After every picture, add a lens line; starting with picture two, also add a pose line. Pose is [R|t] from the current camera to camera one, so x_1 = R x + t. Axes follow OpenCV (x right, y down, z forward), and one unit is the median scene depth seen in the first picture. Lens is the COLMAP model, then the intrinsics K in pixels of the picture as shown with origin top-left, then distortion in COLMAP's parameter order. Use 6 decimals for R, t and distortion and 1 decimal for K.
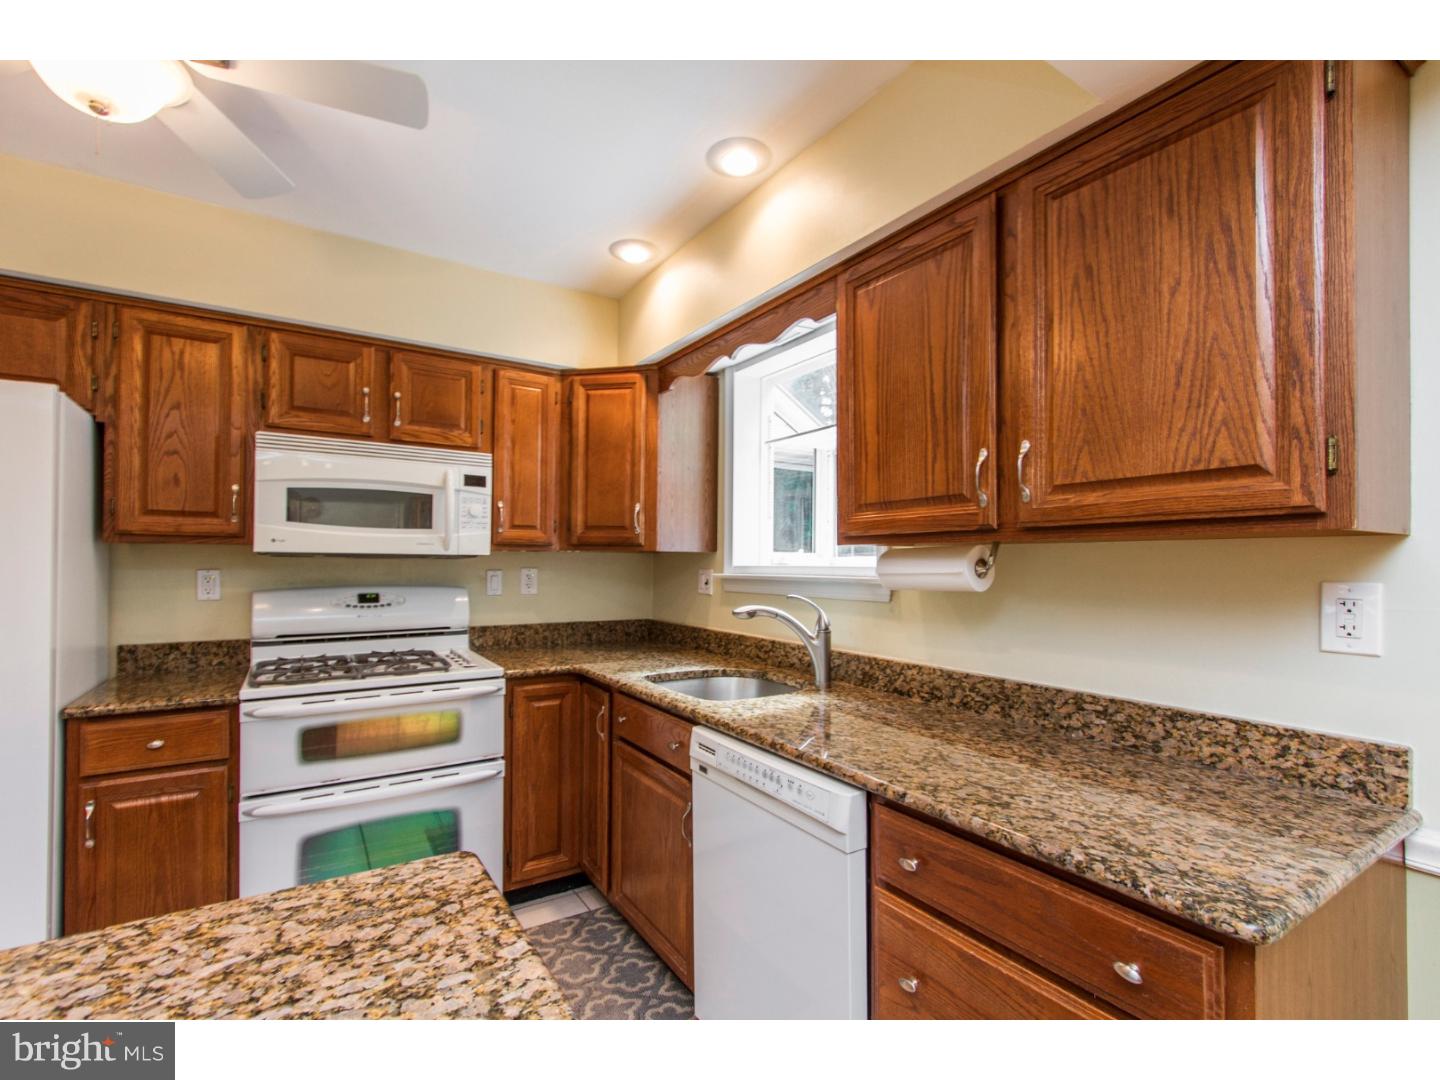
lens RADIAL K [[666.9, 0, 719.0], [0, 666.9, 560.3], [0, 0, 1]] dist [0.000004, -0.000437]
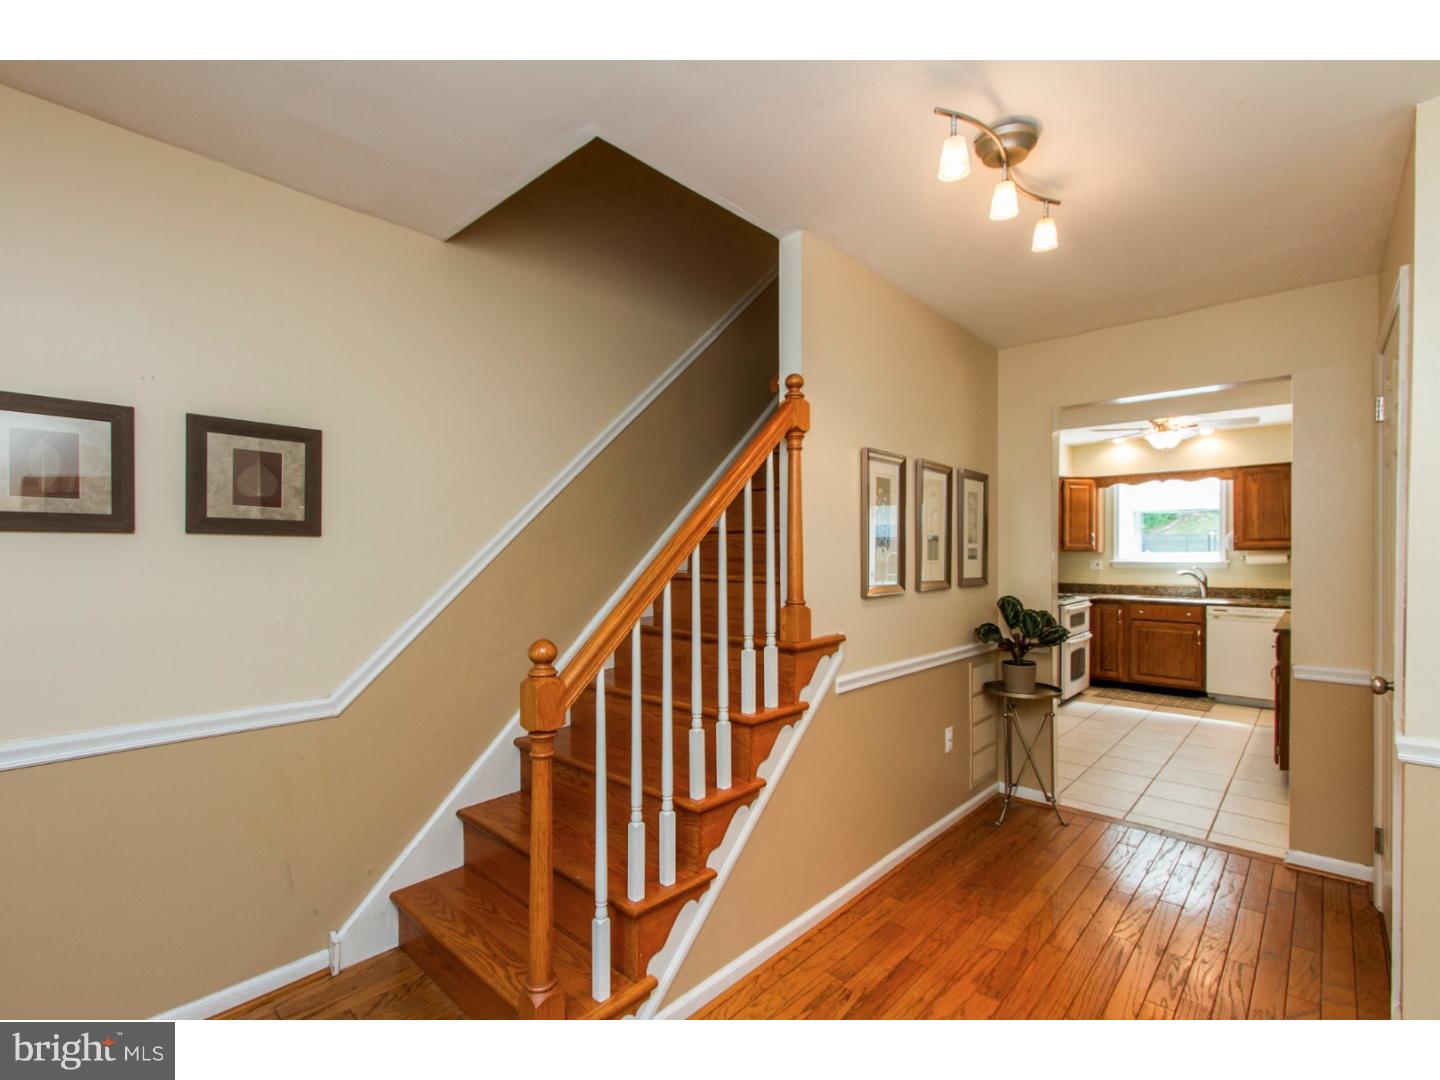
lens RADIAL K [[657.1, 0, 717.5], [0, 657.1, 554.5], [0, 0, 1]] dist [0.002244, 0.000103]
pose [[0.966052, -0.008654, 0.258204, -2.333487], [0.008257, 0.999962, 0.002623, -0.024668], [-0.258217, -0.000402, 0.966087, -1.103686]]
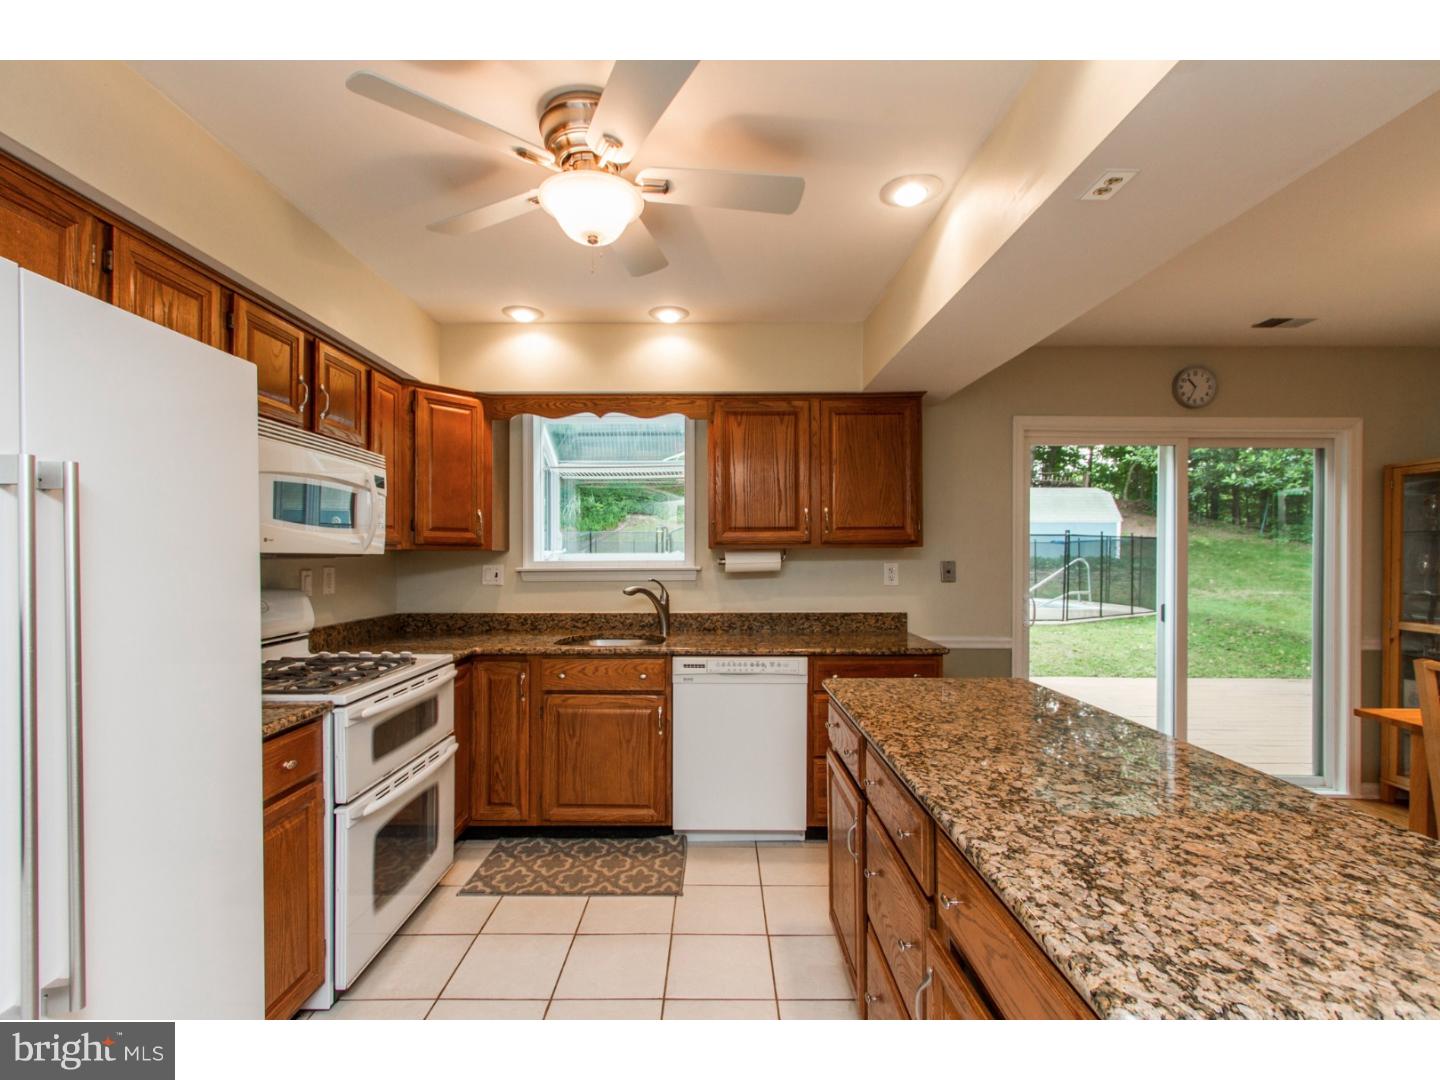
lens RADIAL K [[666.9, 0, 719.0], [0, 666.9, 560.3], [0, 0, 1]] dist [0.000004, -0.000437]
pose [[0.533881, -0.013620, 0.845450, -0.999503], [0.004168, 0.999901, 0.013476, -0.010884], [-0.845549, -0.003671, 0.533885, 0.012328]]
